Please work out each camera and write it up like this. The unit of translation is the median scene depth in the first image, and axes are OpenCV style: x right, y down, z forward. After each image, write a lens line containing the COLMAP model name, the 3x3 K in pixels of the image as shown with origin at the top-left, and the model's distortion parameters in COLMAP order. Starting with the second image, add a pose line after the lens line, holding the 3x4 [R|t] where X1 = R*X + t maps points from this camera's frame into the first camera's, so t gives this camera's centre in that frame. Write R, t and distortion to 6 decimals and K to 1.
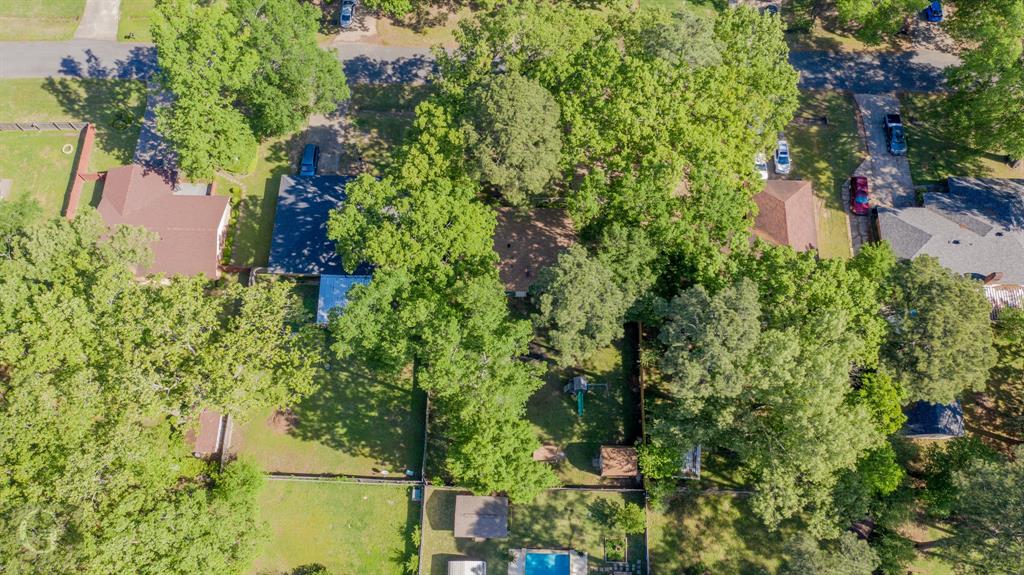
lens RADIAL K [[832.4, 0, 512.0], [0, 832.4, 287.5], [0, 0, 1]] dist [0.000045, 0.007751]
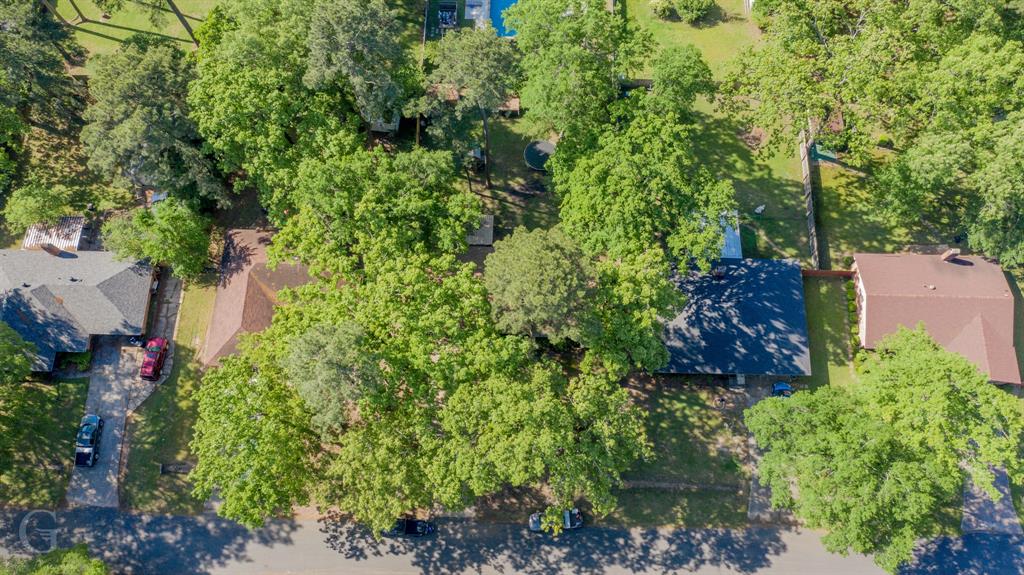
lens RADIAL K [[832.4, 0, 512.0], [0, 832.4, 287.5], [0, 0, 1]] dist [0.000045, 0.007751]
pose [[-0.999366, 0.013565, 0.032912, 0.002376], [0.011540, -0.751179, 0.659998, -0.617893], [0.033676, 0.659960, 0.750546, 0.278555]]
